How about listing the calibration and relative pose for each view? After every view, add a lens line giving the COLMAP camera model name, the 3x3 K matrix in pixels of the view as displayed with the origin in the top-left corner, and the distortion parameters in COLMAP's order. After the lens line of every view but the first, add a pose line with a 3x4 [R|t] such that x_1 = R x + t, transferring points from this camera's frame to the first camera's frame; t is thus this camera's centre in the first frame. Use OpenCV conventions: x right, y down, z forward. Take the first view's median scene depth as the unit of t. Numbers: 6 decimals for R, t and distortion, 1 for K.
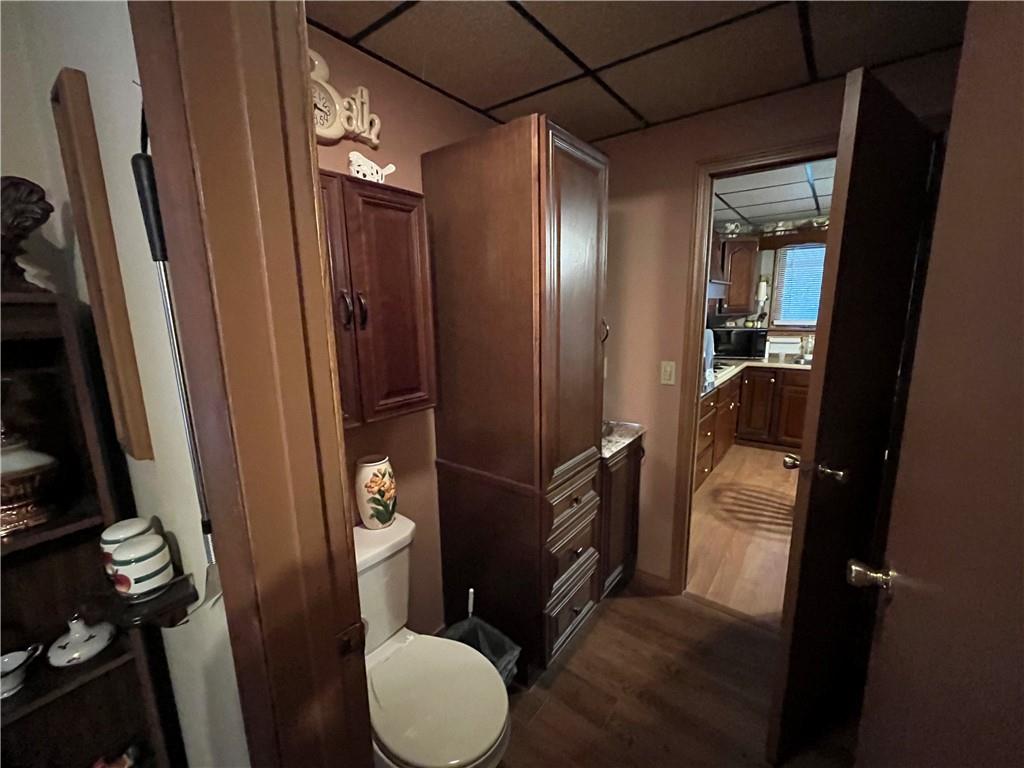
lens RADIAL K [[419.1, 0, 513.2], [0, 419.1, 388.5], [0, 0, 1]] dist [-0.001076, -0.000107]
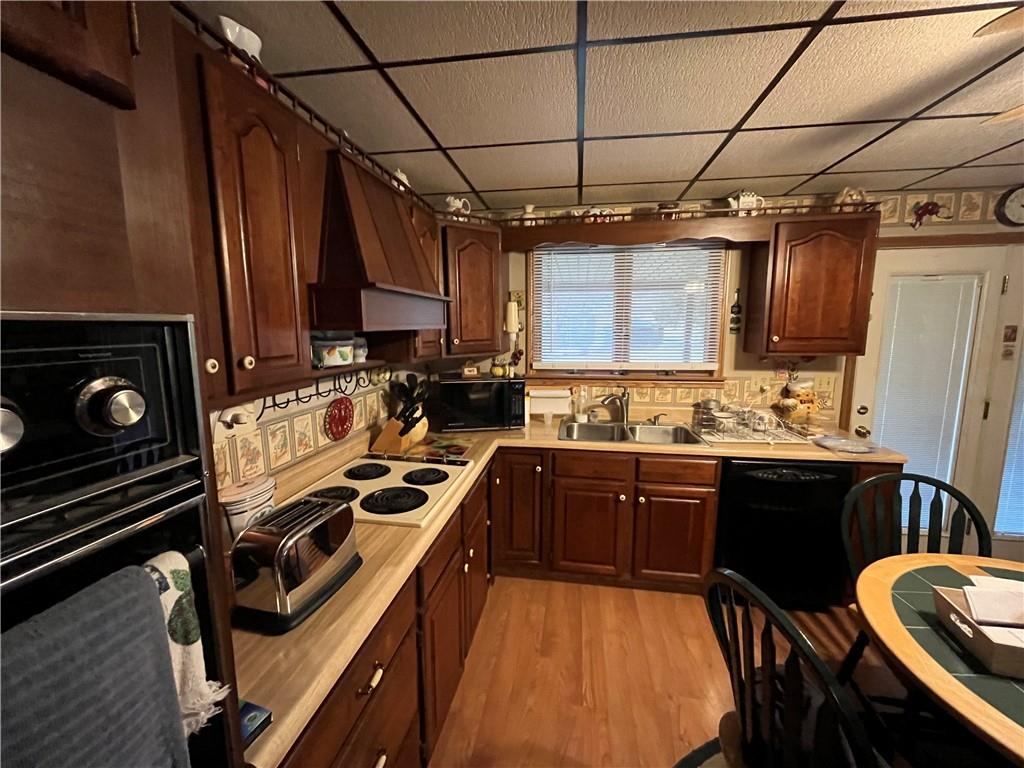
lens RADIAL K [[419.1, 0, 513.2], [0, 419.1, 388.5], [0, 0, 1]] dist [-0.001076, -0.000107]
pose [[0.876018, -0.053474, 0.479305, 0.295980], [0.076240, 0.996692, -0.028146, -0.110662], [-0.476214, 0.061199, 0.877197, 0.468995]]
